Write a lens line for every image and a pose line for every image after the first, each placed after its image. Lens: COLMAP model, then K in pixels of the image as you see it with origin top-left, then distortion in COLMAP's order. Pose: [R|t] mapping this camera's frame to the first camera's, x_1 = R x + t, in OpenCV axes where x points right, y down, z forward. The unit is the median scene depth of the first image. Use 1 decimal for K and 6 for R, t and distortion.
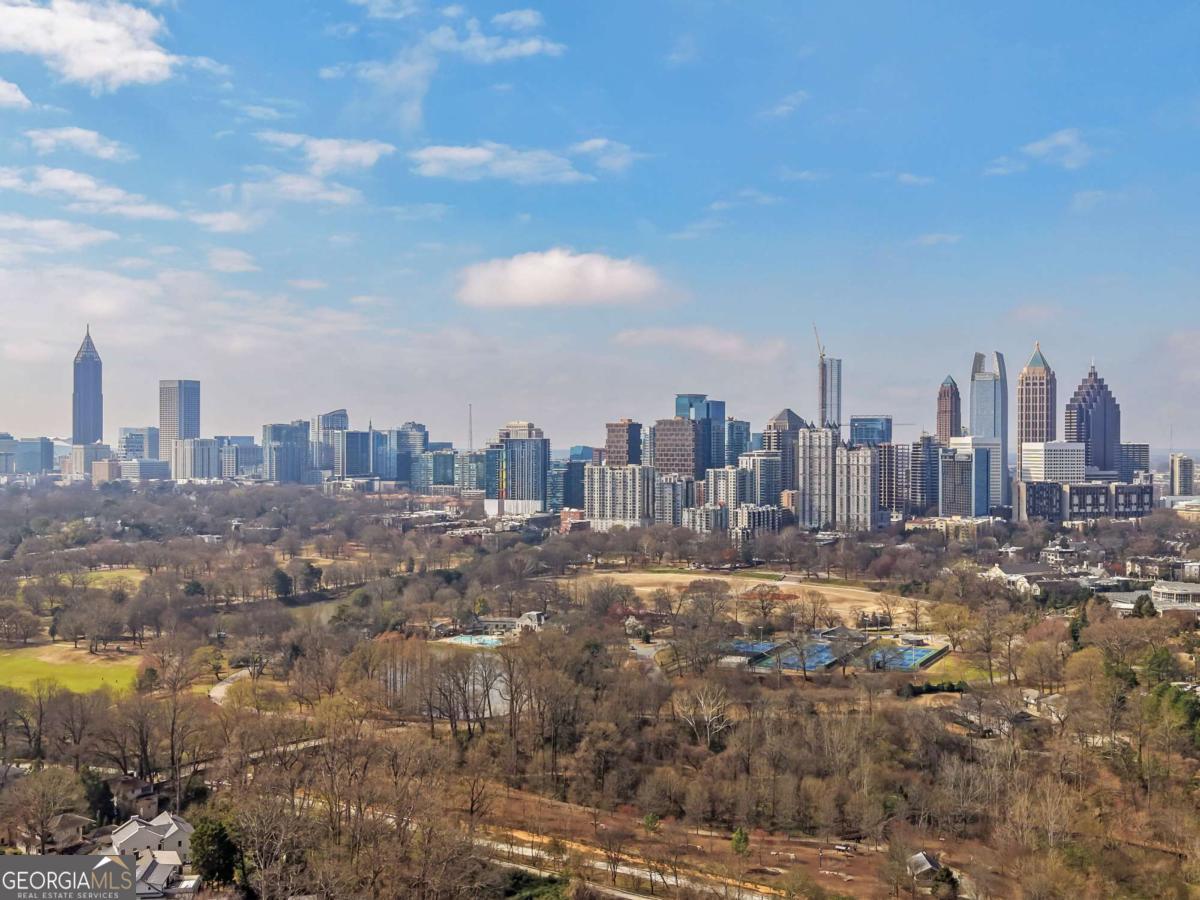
lens RADIAL K [[1209.6, 0, 586.4], [0, 1209.6, 456.0], [0, 0, 1]] dist [0.061351, 0.000000]
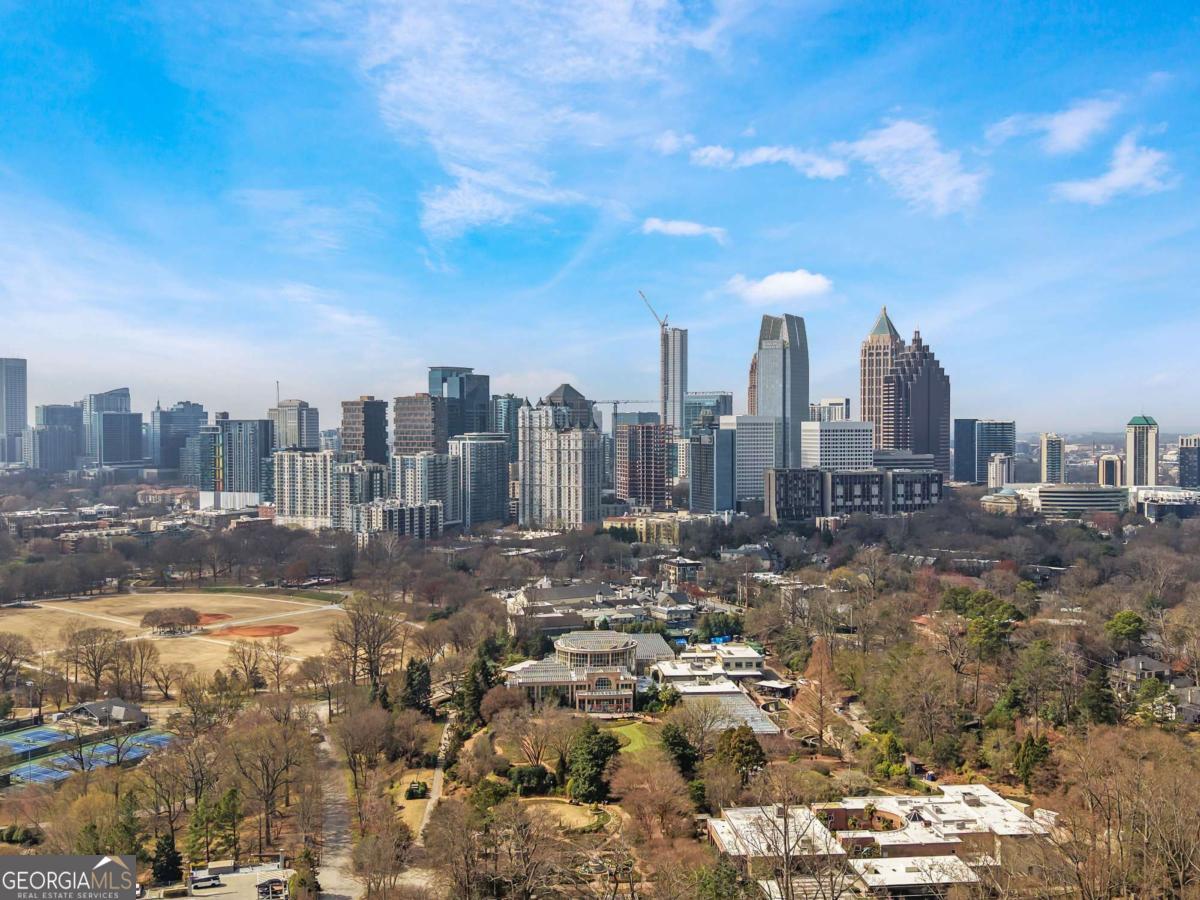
lens RADIAL K [[1209.6, 0, 600.0], [0, 1209.6, 453.1], [0, 0, 1]] dist [0.061351, 0.000000]
pose [[0.999793, -0.005074, -0.019697, 0.246627], [0.005333, 0.999899, 0.013139, -0.001095], [0.019628, -0.013241, 0.999720, 0.171195]]
